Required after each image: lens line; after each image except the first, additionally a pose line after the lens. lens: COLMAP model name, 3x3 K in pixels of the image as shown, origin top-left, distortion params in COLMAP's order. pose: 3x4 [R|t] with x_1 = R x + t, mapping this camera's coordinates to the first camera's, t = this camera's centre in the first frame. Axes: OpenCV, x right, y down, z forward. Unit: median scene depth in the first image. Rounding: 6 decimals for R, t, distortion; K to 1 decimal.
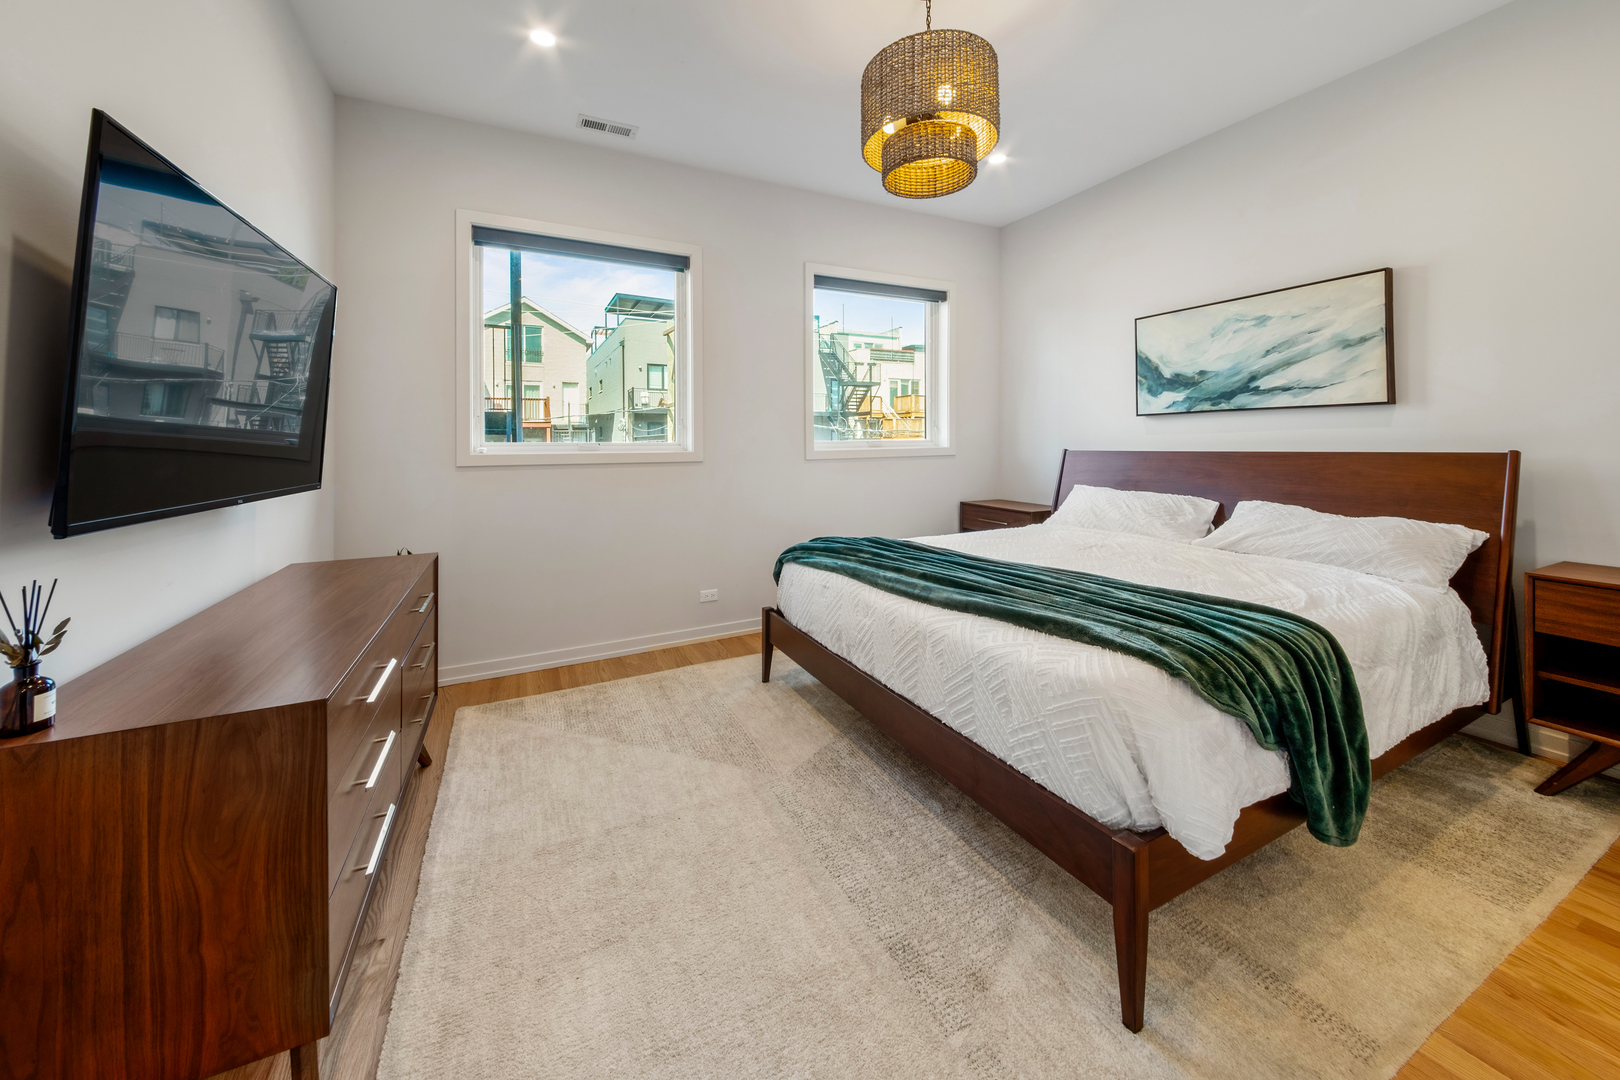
lens RADIAL K [[608.6, 0, 851.7], [0, 608.6, 444.6], [0, 0, 1]] dist [0.004175, -0.003698]
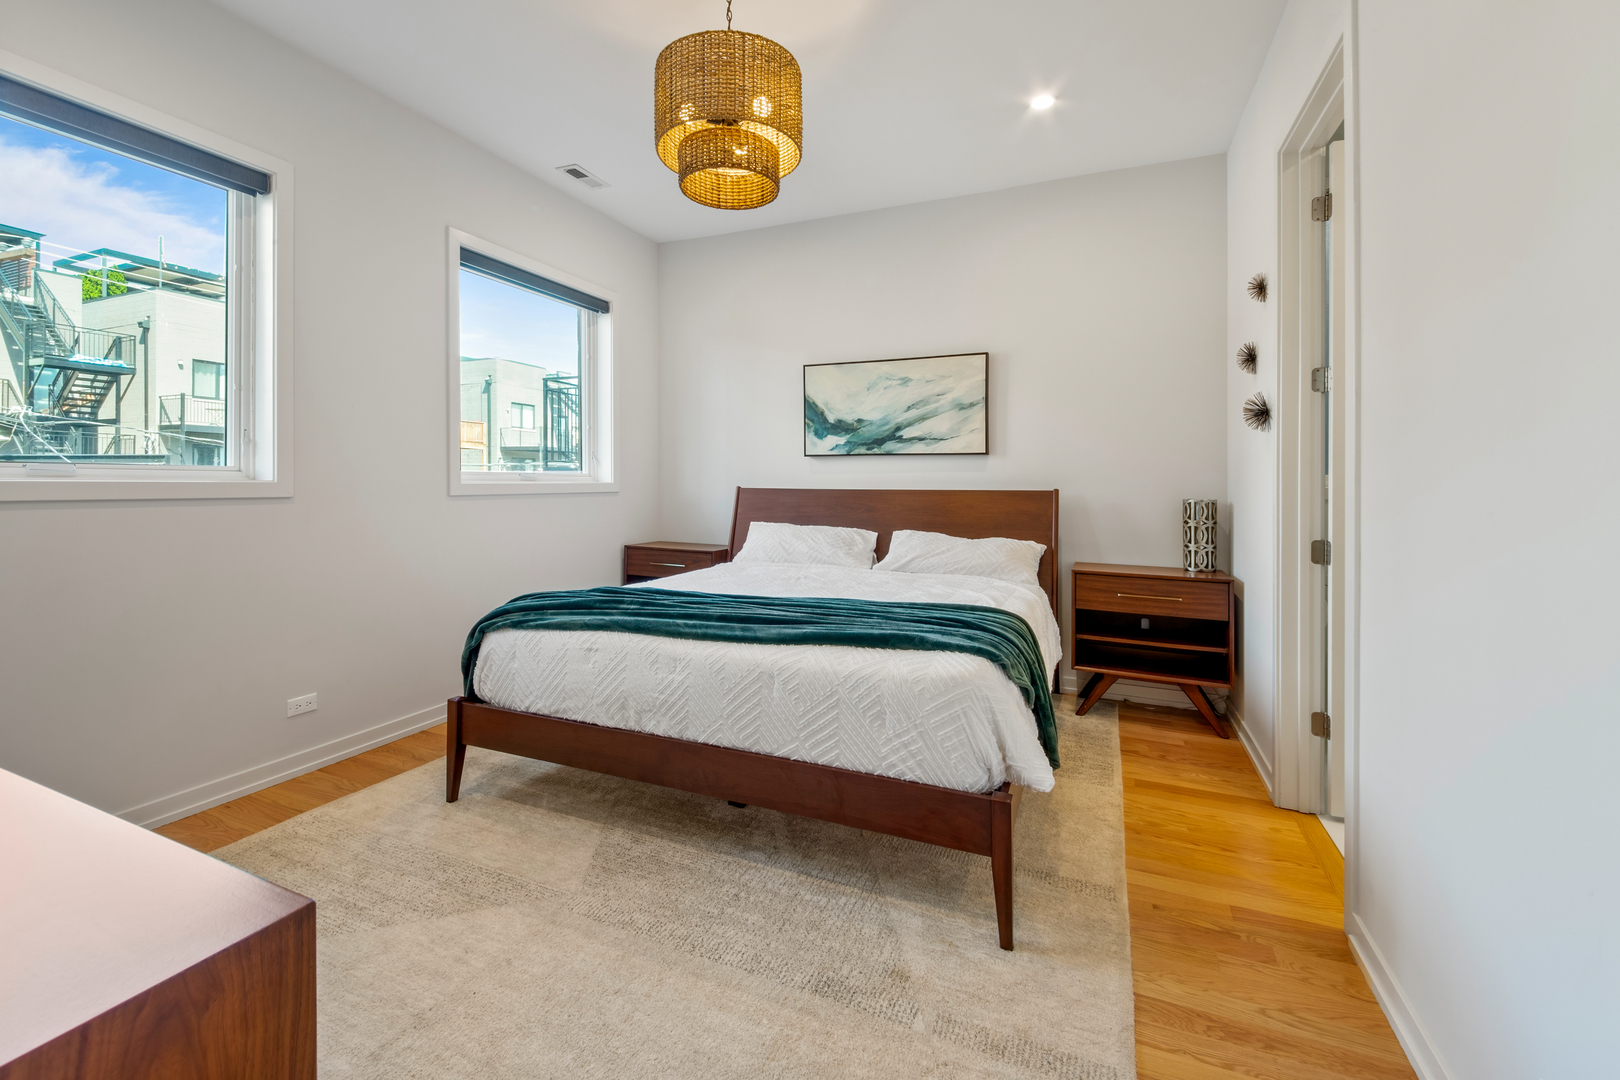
lens RADIAL K [[677.2, 0, 845.5], [0, 677.2, 489.1], [0, 0, 1]] dist [0.031668, -0.005961]
pose [[0.757719, 0.008632, 0.652524, -0.389396], [-0.010993, 0.999939, -0.000463, 0.015920], [-0.652488, -0.006822, 0.757768, 0.089110]]
